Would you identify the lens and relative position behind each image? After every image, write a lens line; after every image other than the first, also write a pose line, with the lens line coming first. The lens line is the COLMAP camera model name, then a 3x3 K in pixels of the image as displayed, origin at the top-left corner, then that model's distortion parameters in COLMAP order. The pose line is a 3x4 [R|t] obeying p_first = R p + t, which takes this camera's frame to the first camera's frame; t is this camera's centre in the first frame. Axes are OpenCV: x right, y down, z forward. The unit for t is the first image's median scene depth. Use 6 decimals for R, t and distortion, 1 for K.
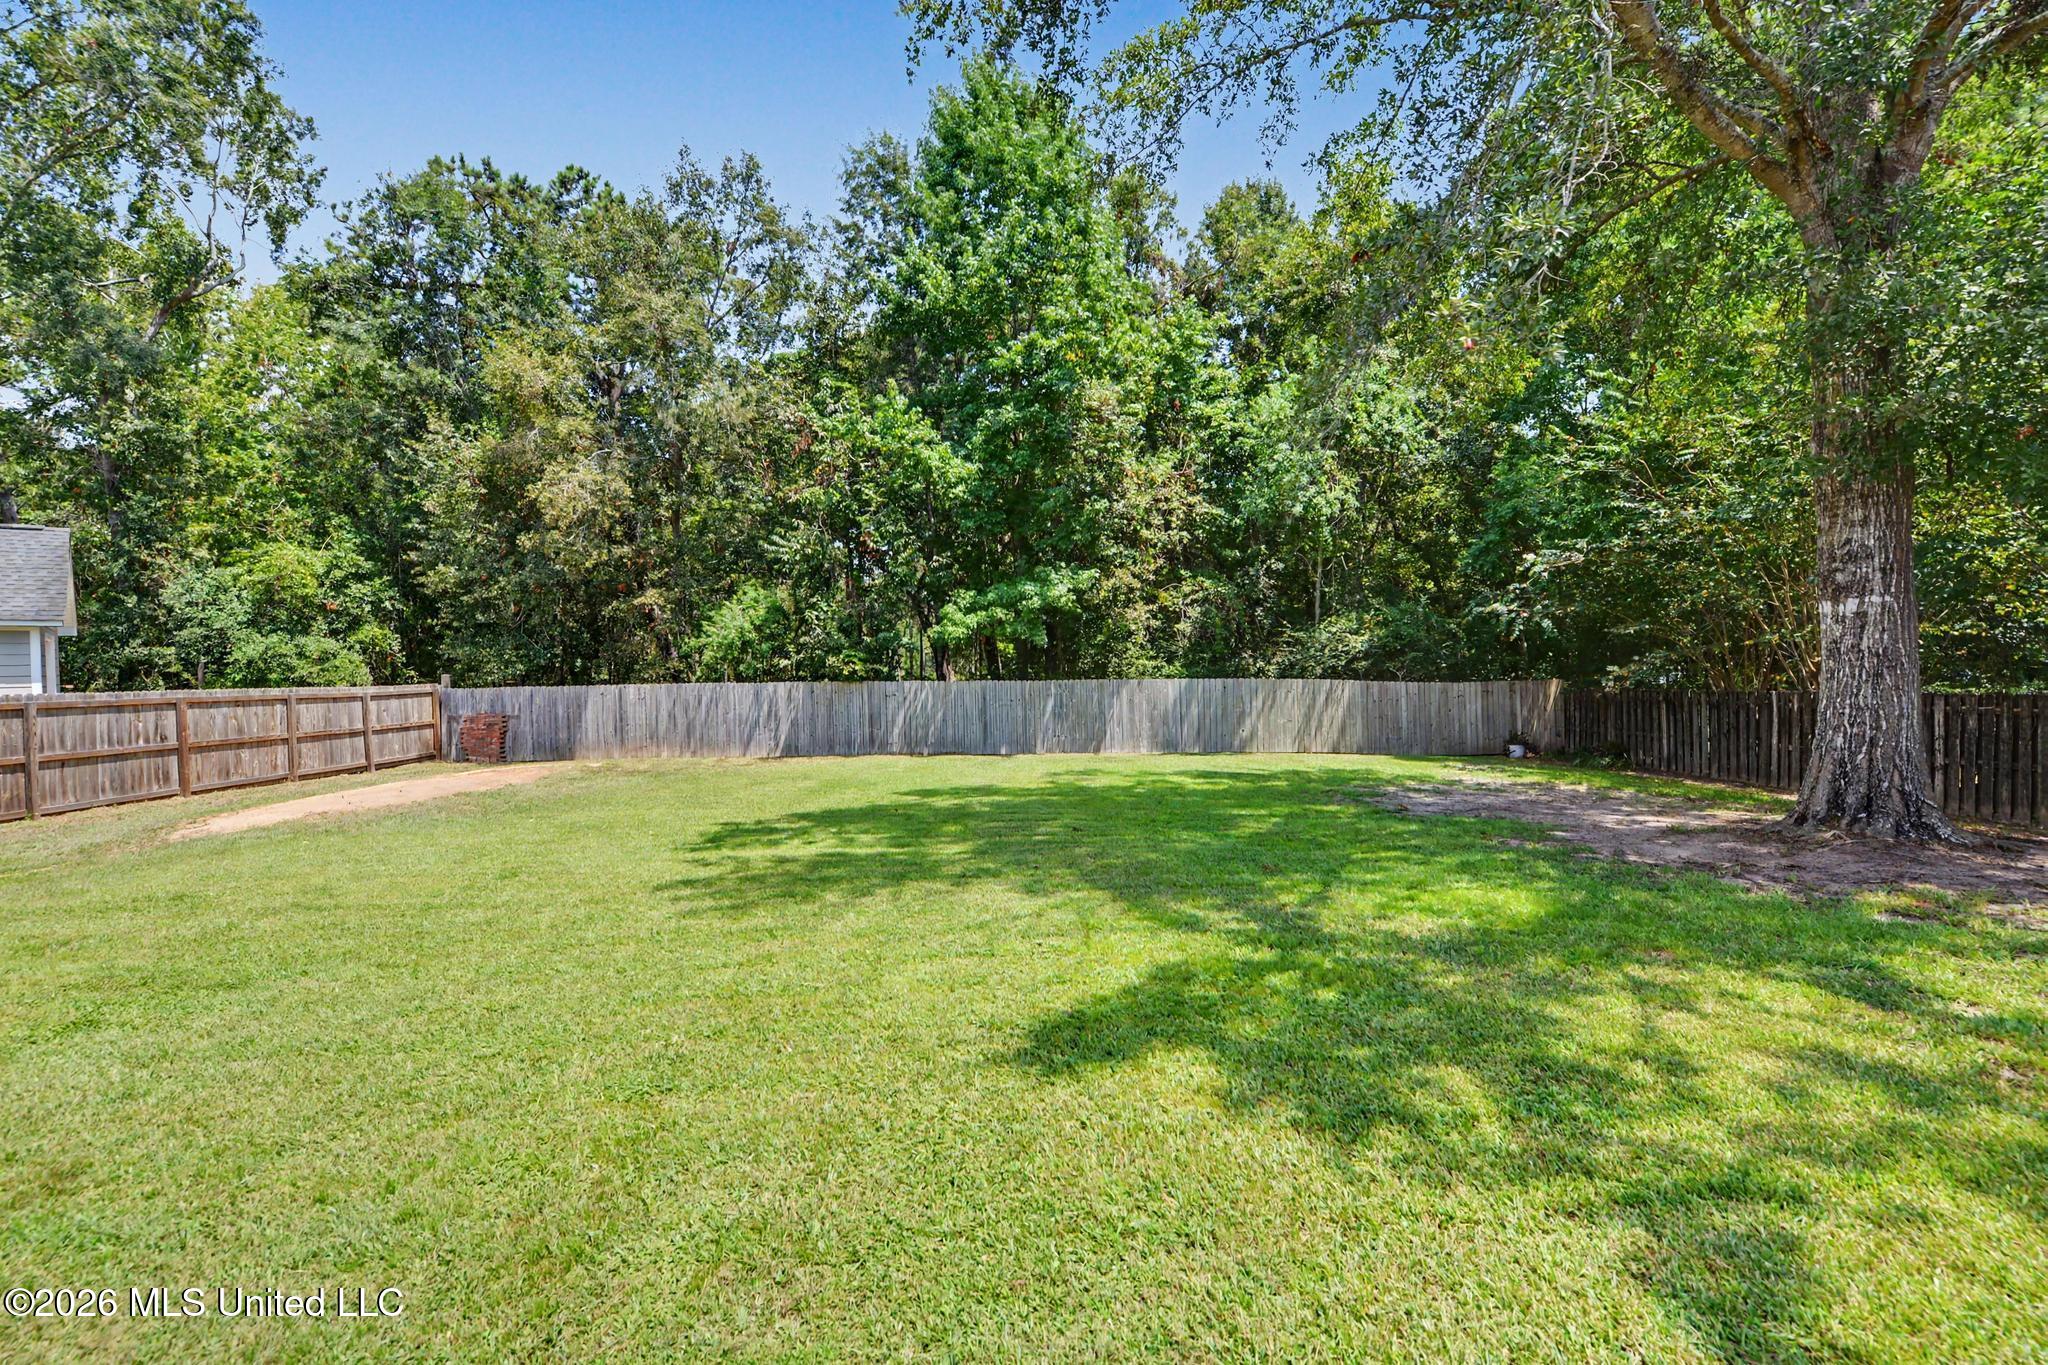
lens RADIAL K [[826.5, 0, 1020.2], [0, 826.5, 683.7], [0, 0, 1]] dist [-0.017570, -0.000022]
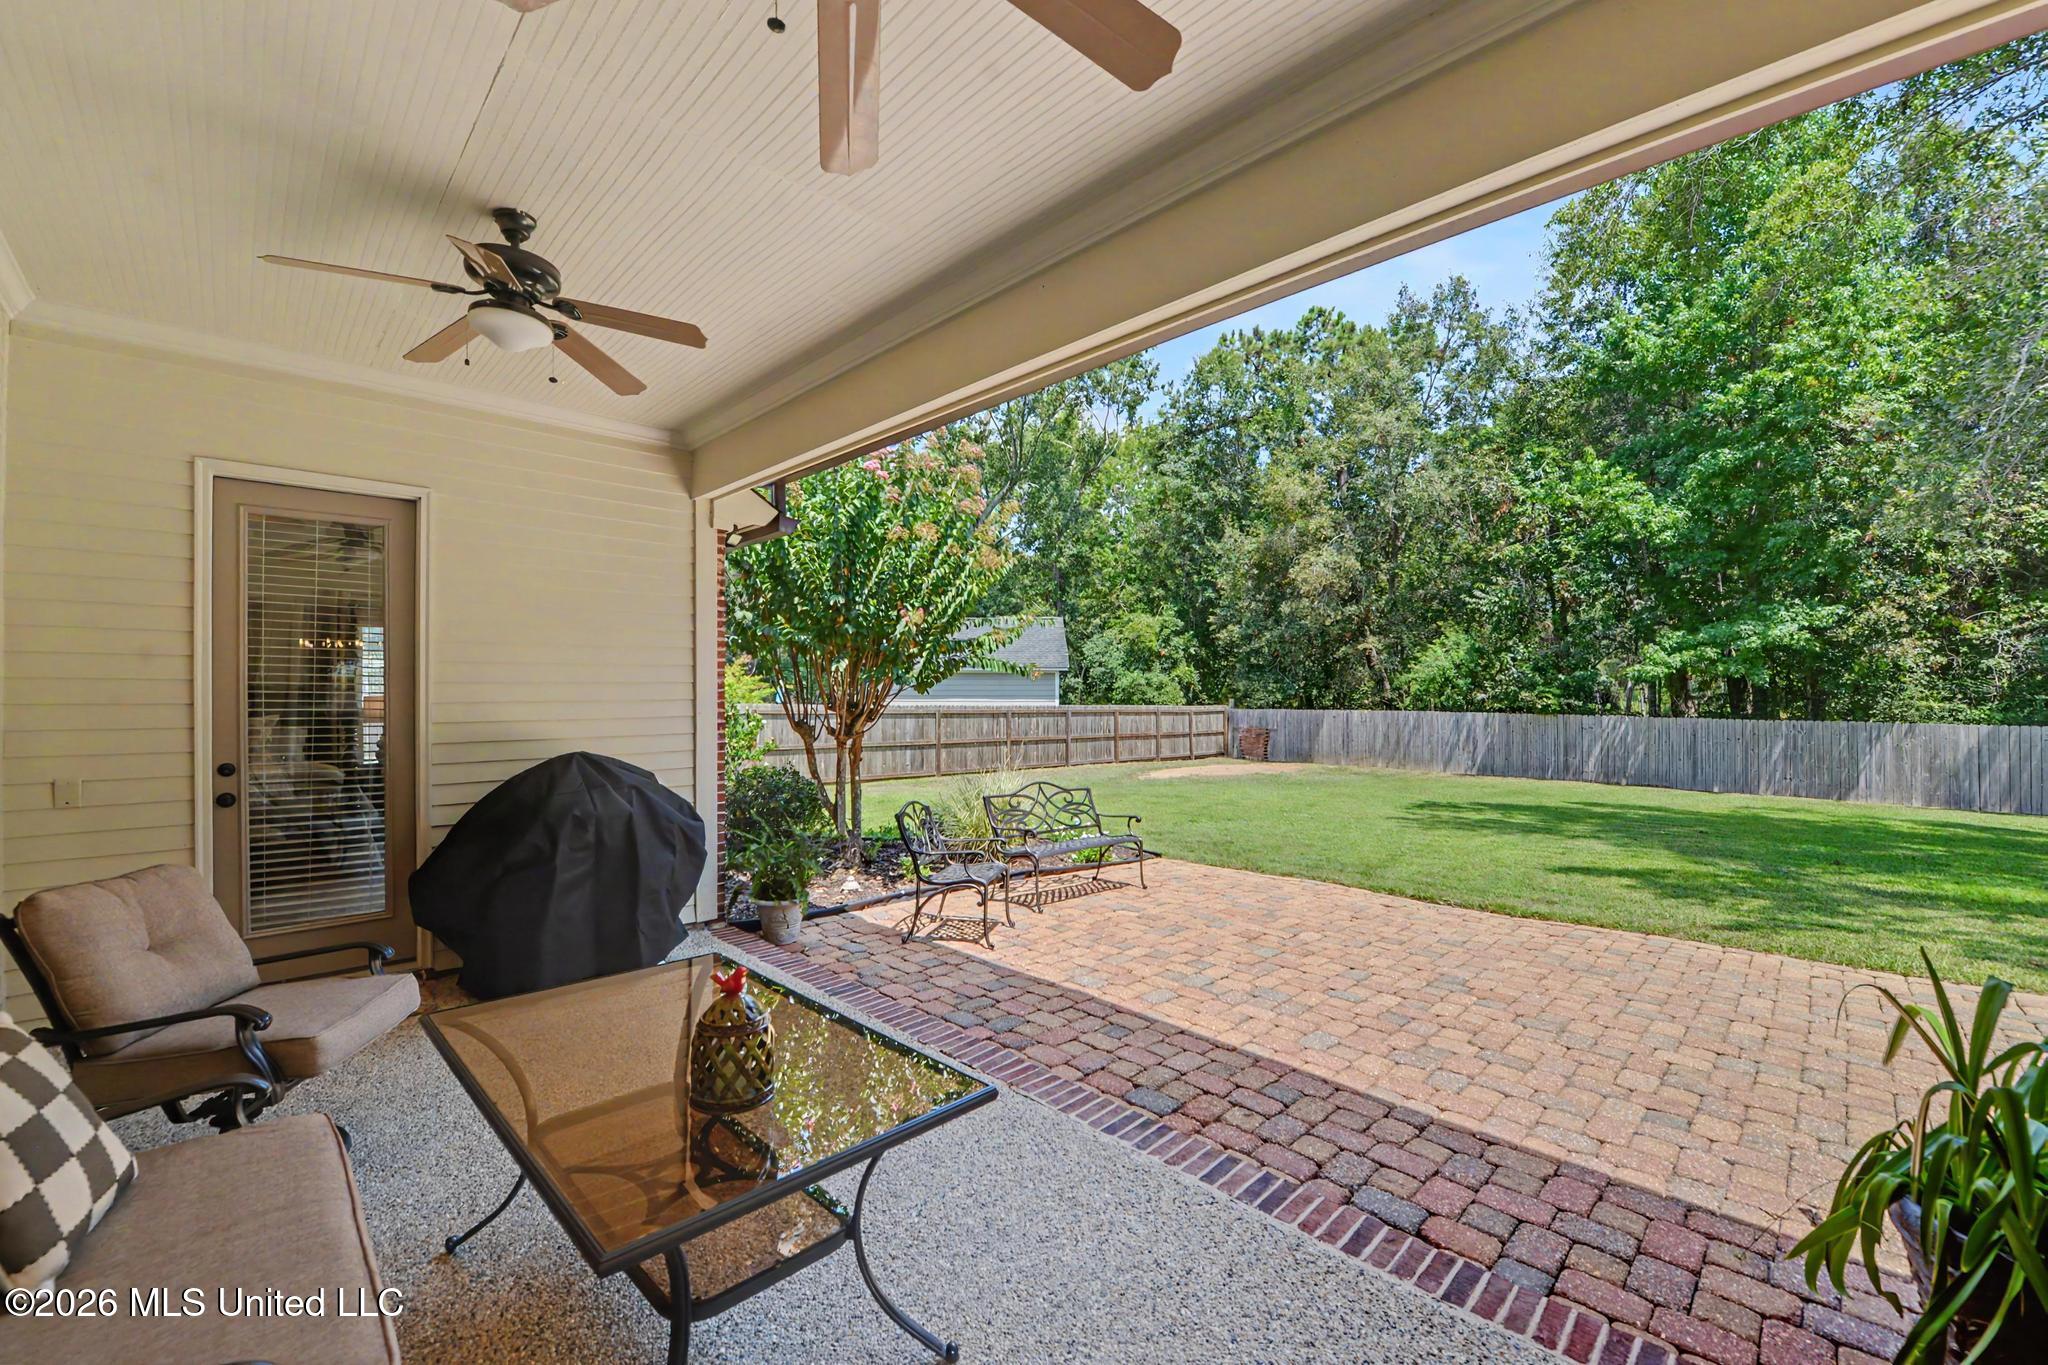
lens RADIAL K [[826.5, 0, 1020.2], [0, 826.5, 683.7], [0, 0, 1]] dist [-0.017570, -0.000022]
pose [[0.690432, 0.010501, -0.723321, 0.109161], [-0.033582, 0.999282, -0.017548, -0.000329], [0.722618, 0.036406, 0.690288, -0.294865]]
